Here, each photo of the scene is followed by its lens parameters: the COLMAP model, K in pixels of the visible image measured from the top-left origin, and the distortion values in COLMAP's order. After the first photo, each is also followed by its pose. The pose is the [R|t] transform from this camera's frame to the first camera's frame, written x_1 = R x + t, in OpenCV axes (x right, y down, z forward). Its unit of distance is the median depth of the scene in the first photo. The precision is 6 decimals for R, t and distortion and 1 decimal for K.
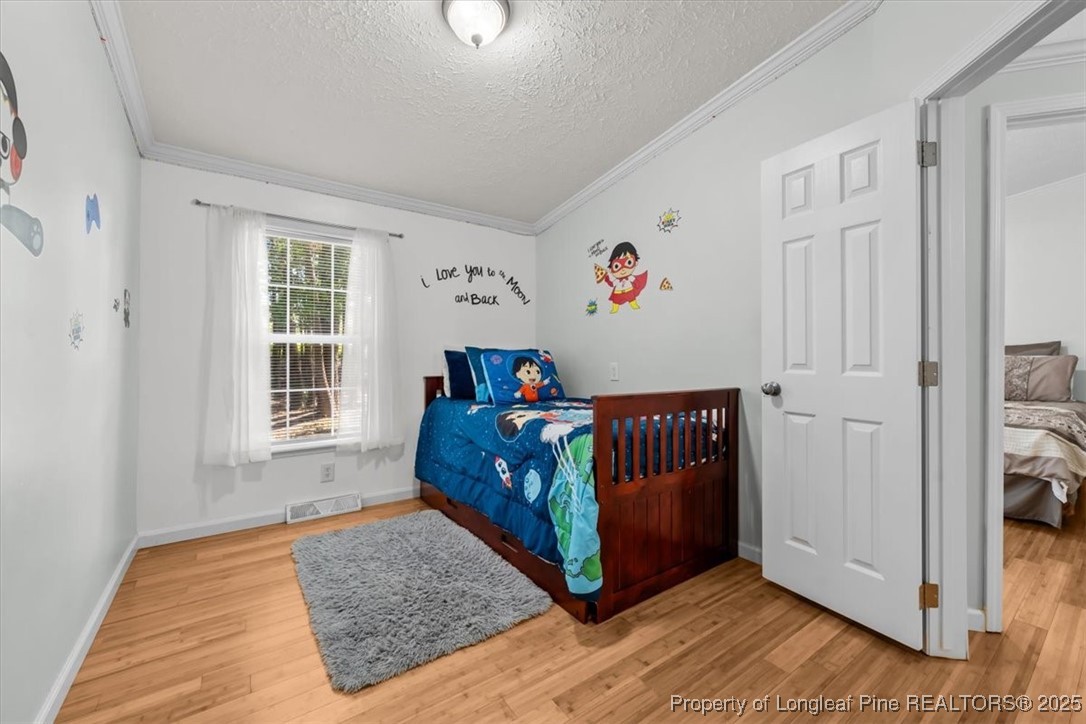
lens RADIAL K [[428.3, 0, 539.0], [0, 428.3, 356.9], [0, 0, 1]] dist [0.001925, 0.000075]
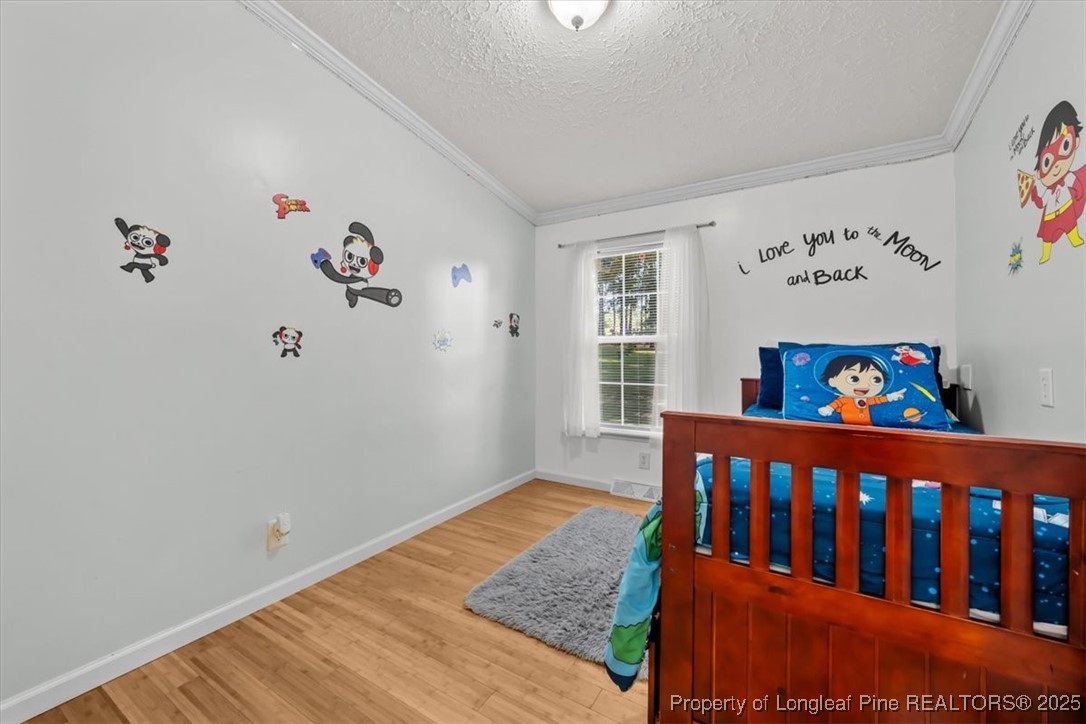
lens RADIAL K [[428.3, 0, 539.0], [0, 428.3, 356.9], [0, 0, 1]] dist [0.001925, 0.000075]
pose [[0.401351, 0.005097, -0.915910, 0.388140], [-0.000866, 0.999986, 0.005185, -0.000907], [0.915924, -0.001288, 0.401350, 0.302774]]
